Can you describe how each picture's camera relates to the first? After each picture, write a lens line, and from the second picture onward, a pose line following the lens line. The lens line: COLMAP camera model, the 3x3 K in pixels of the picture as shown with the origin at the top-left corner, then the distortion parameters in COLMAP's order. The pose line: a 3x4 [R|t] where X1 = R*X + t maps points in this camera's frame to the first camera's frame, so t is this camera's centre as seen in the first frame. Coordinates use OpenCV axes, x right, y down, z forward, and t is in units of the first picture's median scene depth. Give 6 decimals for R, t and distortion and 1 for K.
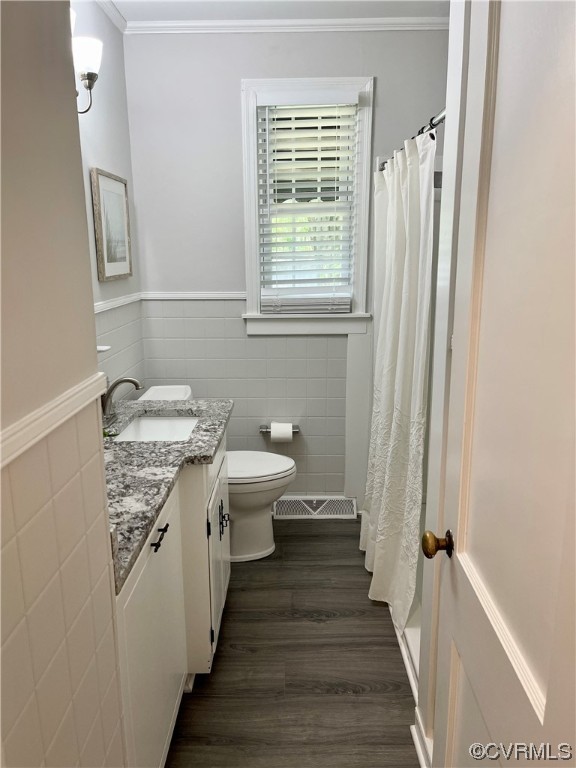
lens RADIAL K [[578.9, 0, 285.2], [0, 578.9, 382.6], [0, 0, 1]] dist [0.081224, -0.106475]
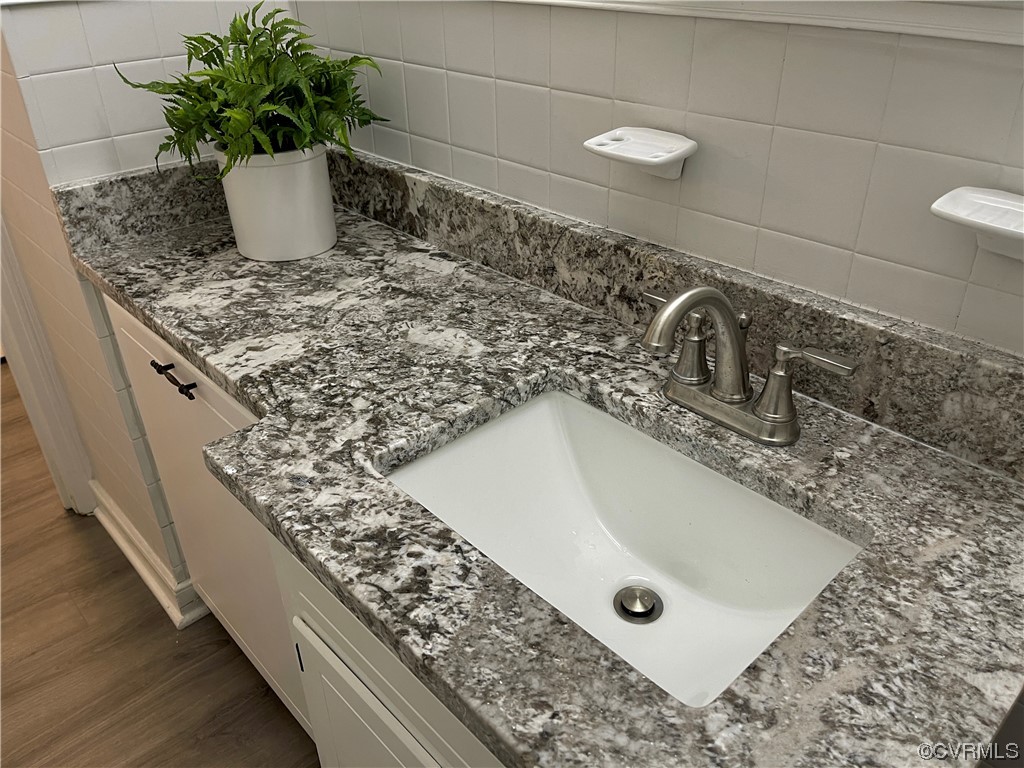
lens RADIAL K [[771.9, 0, 510.7], [0, 771.9, 384.5], [0, 0, 1]] dist [0.081224, -0.106475]
pose [[-0.718645, 0.378914, -0.583073, -0.005747], [-0.132192, 0.748766, 0.649519, -0.220630], [0.682697, 0.543851, -0.488007, 1.346466]]
